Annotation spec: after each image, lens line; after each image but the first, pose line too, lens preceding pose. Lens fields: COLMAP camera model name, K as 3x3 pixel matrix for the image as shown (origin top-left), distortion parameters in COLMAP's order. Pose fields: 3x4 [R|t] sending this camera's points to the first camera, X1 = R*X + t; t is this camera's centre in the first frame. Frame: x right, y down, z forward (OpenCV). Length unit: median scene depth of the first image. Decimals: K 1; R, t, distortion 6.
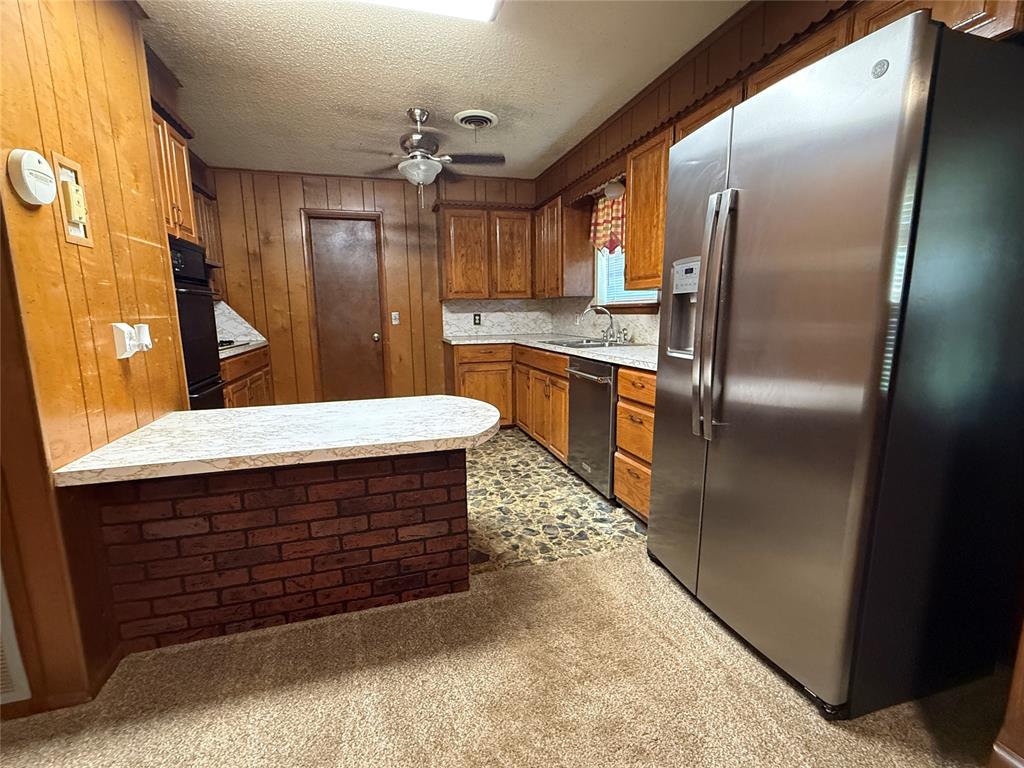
lens RADIAL K [[457.2, 0, 512.0], [0, 457.2, 384.0], [0, 0, 1]] dist [-0.000451, -0.000052]
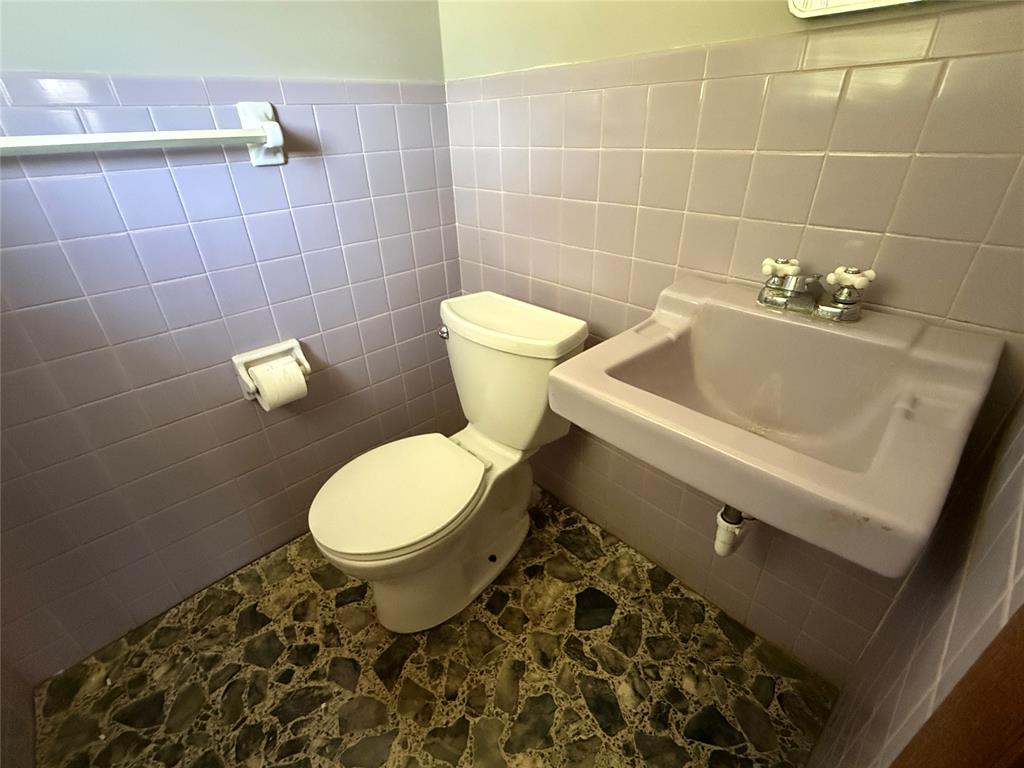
lens RADIAL K [[457.2, 0, 512.0], [0, 457.2, 384.0], [0, 0, 1]] dist [-0.000451, -0.000052]
pose [[-0.444174, -0.440275, 0.780300, -0.266371], [0.162412, 0.816931, 0.553395, -0.145470], [-0.881097, 0.372534, -0.291354, 0.858306]]
